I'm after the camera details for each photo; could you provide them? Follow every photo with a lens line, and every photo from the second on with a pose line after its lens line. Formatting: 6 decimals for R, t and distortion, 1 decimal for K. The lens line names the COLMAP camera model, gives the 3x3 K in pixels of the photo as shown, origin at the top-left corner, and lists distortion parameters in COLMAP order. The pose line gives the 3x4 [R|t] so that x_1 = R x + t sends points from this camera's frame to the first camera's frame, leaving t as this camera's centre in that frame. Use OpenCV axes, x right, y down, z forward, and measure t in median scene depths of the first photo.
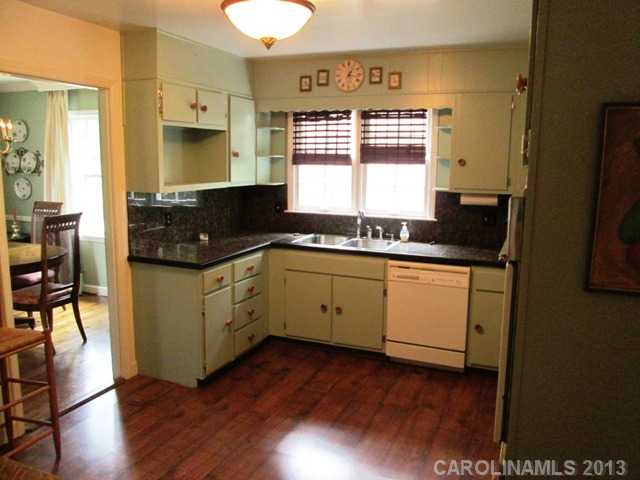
lens RADIAL K [[526.2, 0, 320.0], [0, 526.2, 240.0], [0, 0, 1]] dist [-0.039210, 0.002947]
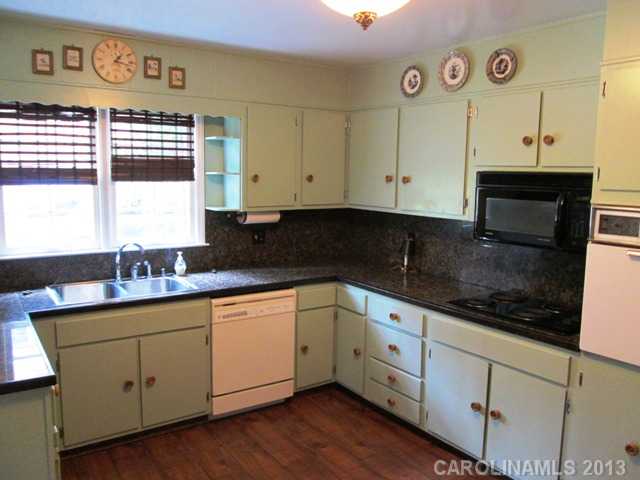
lens RADIAL K [[526.2, 0, 320.0], [0, 526.2, 240.0], [0, 0, 1]] dist [-0.039210, 0.002947]
pose [[0.545392, -0.110567, 0.830857, -0.406975], [0.123938, 0.991003, 0.050524, -0.067421], [-0.828968, 0.075419, 0.554188, 0.370884]]
